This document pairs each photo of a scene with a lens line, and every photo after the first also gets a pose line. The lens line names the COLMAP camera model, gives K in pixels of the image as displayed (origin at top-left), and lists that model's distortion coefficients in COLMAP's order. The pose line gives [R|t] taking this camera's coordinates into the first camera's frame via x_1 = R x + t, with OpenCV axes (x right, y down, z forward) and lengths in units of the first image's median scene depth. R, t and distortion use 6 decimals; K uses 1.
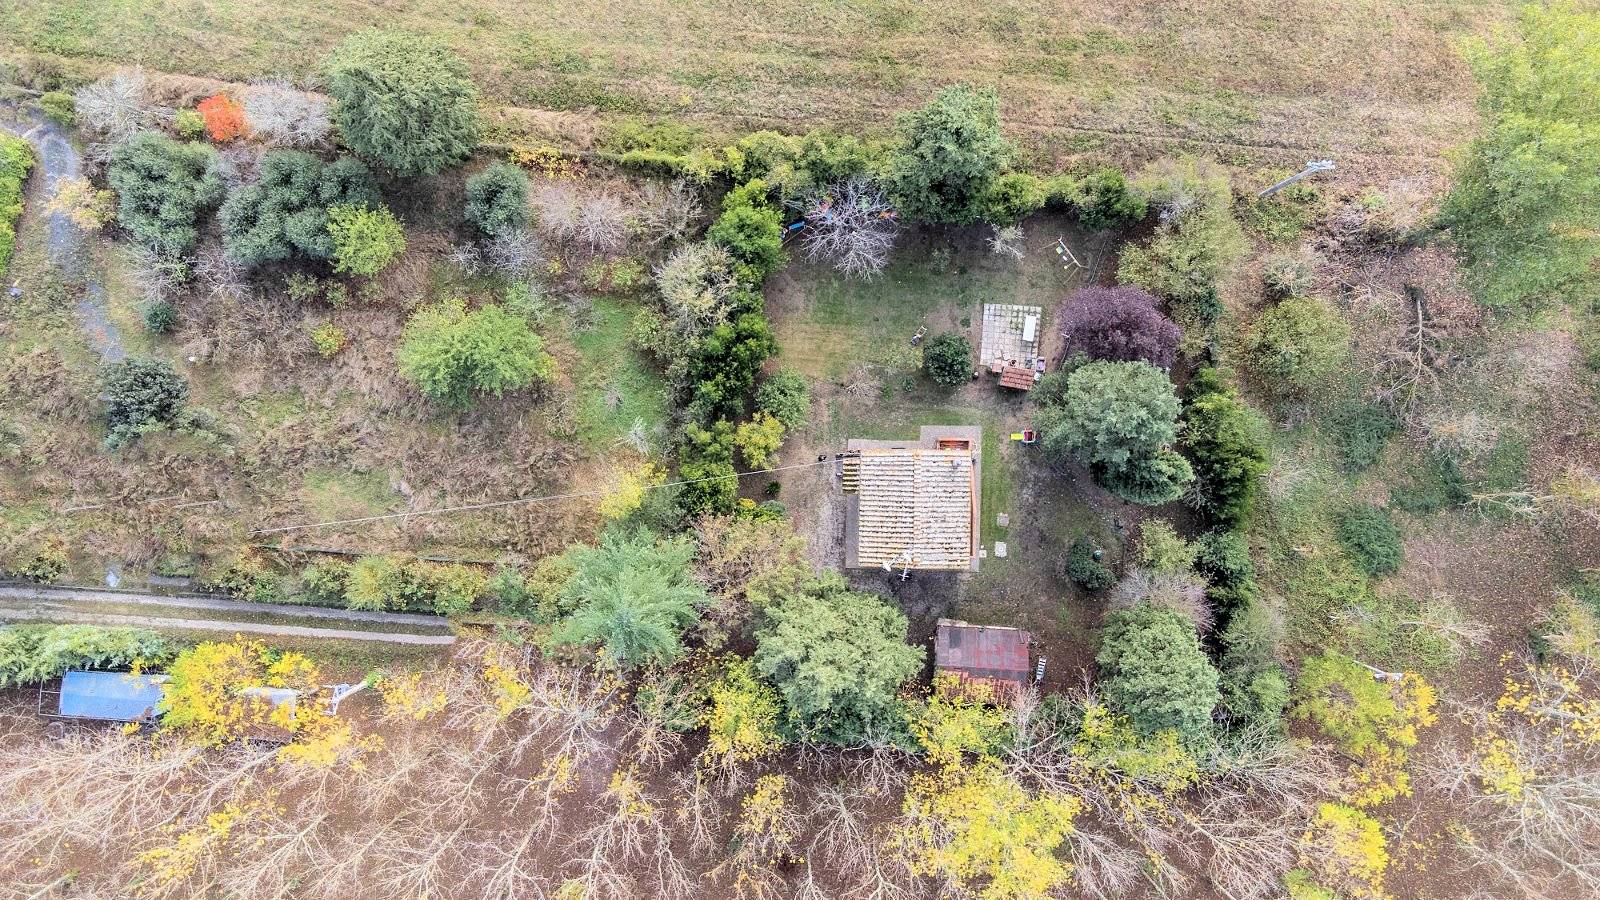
lens RADIAL K [[1186.9, 0, 800.0], [0, 1186.9, 450.0], [0, 0, 1]] dist [0.020574, 0.093779]
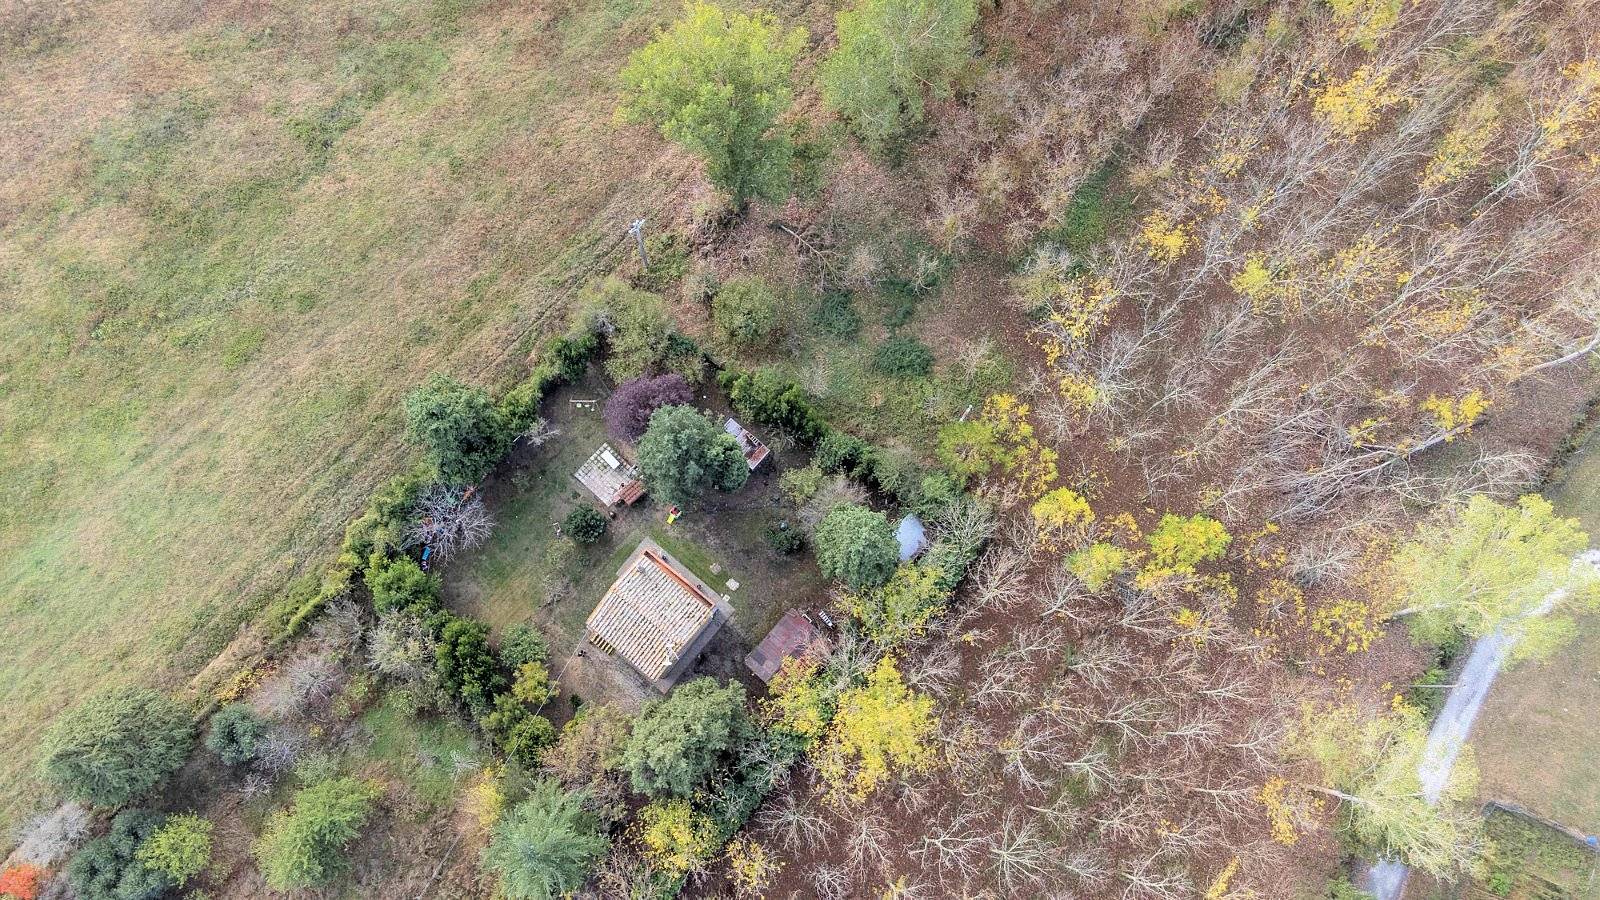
lens RADIAL K [[1186.9, 0, 800.0], [0, 1186.9, 450.0], [0, 0, 1]] dist [0.020574, 0.093779]
pose [[0.617870, -0.769226, 0.162875, 0.123111], [0.786267, 0.605693, -0.122150, 0.213796], [-0.004691, 0.203536, 0.979056, -0.259317]]
